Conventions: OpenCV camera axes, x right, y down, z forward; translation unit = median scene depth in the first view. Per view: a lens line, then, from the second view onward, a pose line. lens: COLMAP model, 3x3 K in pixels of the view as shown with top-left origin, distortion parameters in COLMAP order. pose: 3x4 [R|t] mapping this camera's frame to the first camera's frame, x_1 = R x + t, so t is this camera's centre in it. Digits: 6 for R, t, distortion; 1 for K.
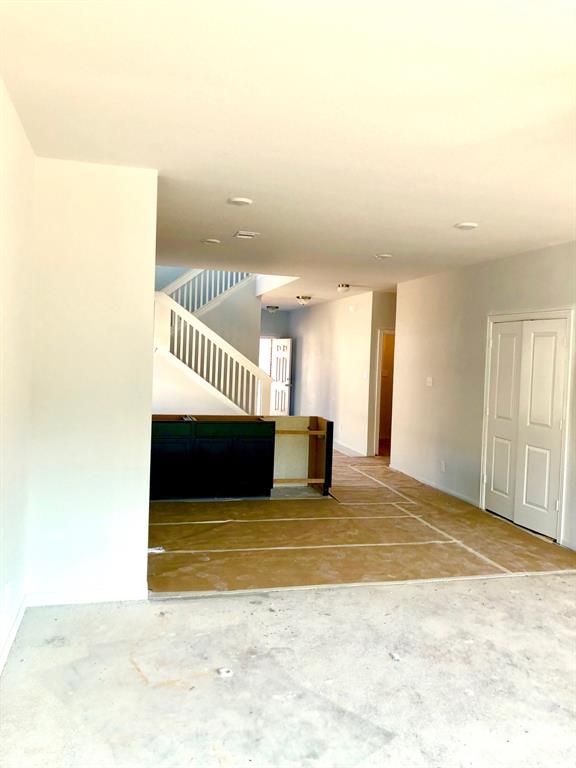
lens RADIAL K [[642.8, 0, 288.1], [0, 642.8, 381.9], [0, 0, 1]] dist [-0.028233, 0.011661]
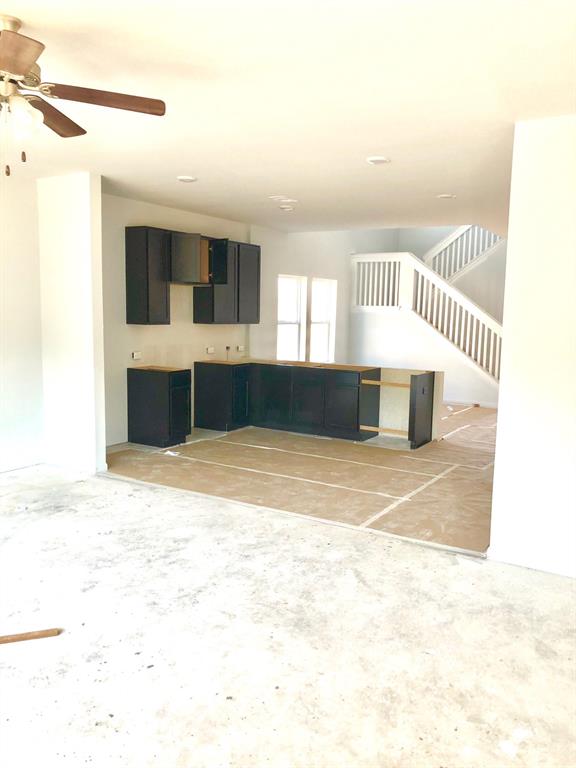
lens RADIAL K [[642.8, 0, 290.0], [0, 642.8, 385.7], [0, 0, 1]] dist [-0.028233, 0.011661]
pose [[0.719276, 0.073232, -0.690854, 0.902127], [-0.037203, 0.997062, 0.066956, 0.033889], [0.693727, -0.022458, 0.719887, 0.253636]]
